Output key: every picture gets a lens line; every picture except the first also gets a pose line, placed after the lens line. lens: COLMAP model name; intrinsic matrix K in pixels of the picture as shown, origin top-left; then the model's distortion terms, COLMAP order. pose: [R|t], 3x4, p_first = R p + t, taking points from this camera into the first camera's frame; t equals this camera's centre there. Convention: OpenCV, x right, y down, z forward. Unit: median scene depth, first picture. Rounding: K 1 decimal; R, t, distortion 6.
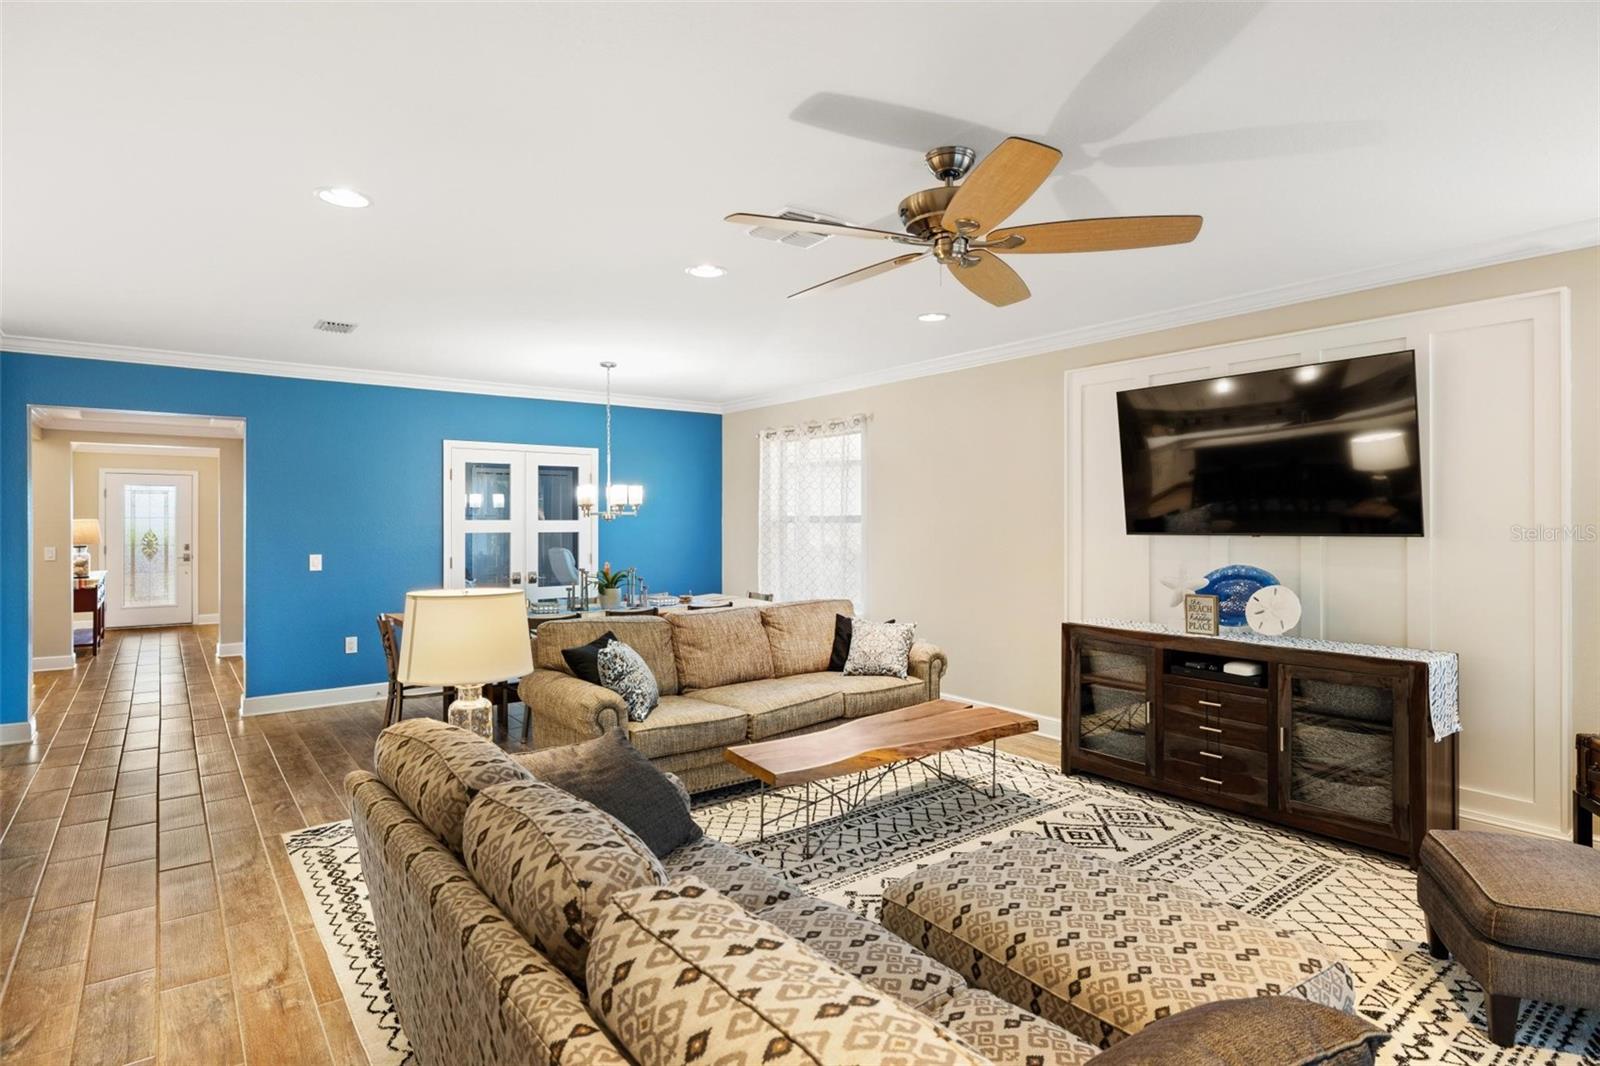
lens RADIAL K [[834.5, 0, 803.3], [0, 834.5, 522.0], [0, 0, 1]] dist [-0.002518, -0.000355]
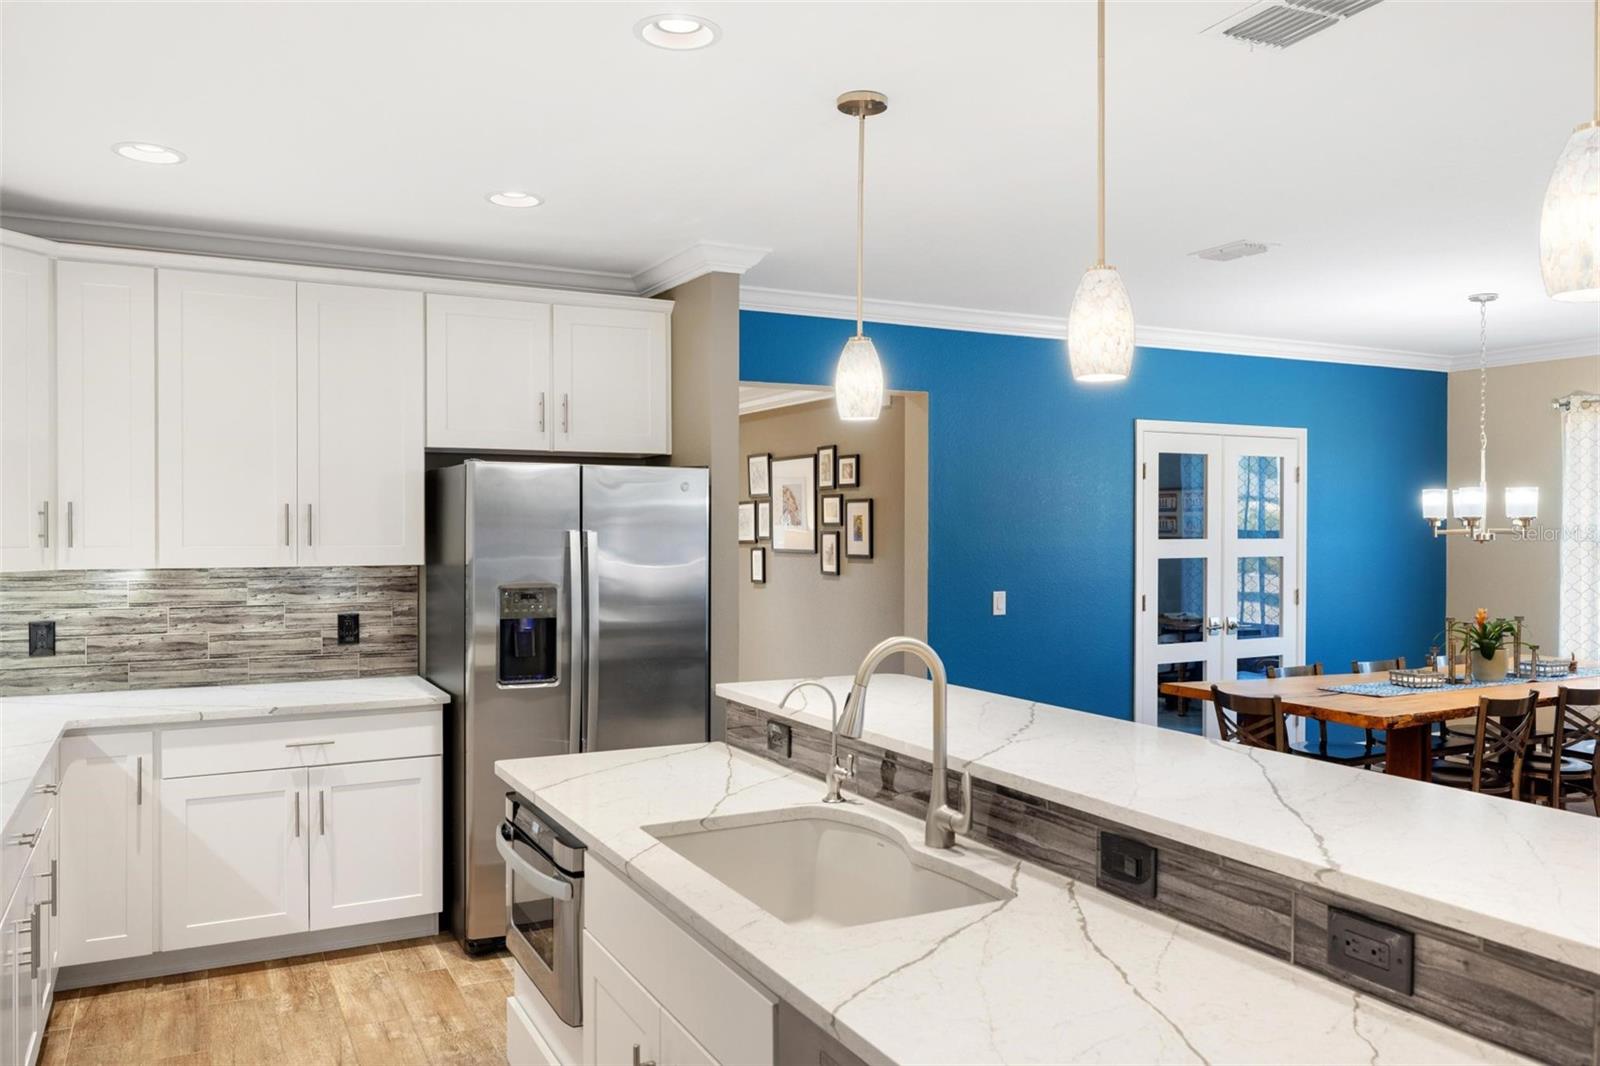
lens RADIAL K [[1194.2, 0, 804.4], [0, 1194.2, 536.4], [0, 0, 1]] dist [-0.003466, 0.000121]
pose [[0.984239, 0.000774, -0.176841, -0.859849], [0.000621, 0.999969, 0.007836, -0.020450], [0.176841, -0.007822, 0.984208, 0.013177]]
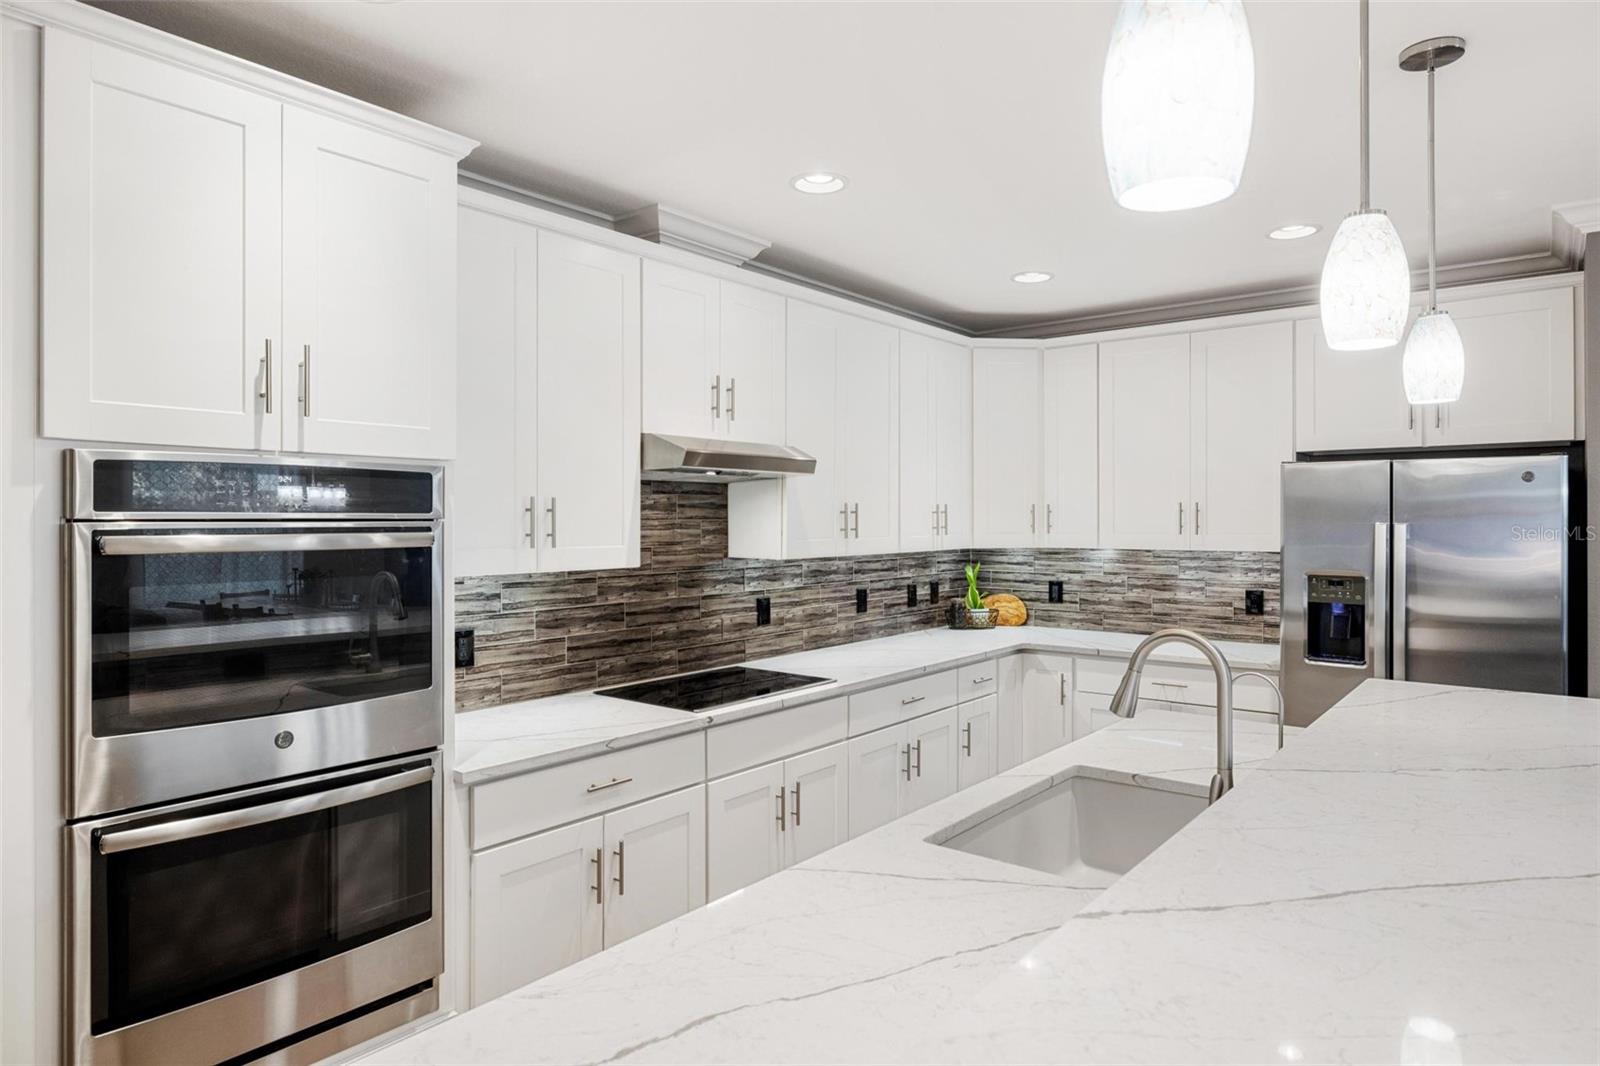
lens RADIAL K [[950.7, 0, 807.1], [0, 950.7, 519.6], [0, 0, 1]] dist [-0.000896, 0.000806]
pose [[0.237516, -0.001067, -0.971383, -0.527286], [0.002551, 0.999997, -0.000475, -0.021956], [0.971380, -0.002365, 0.237518, 0.276141]]
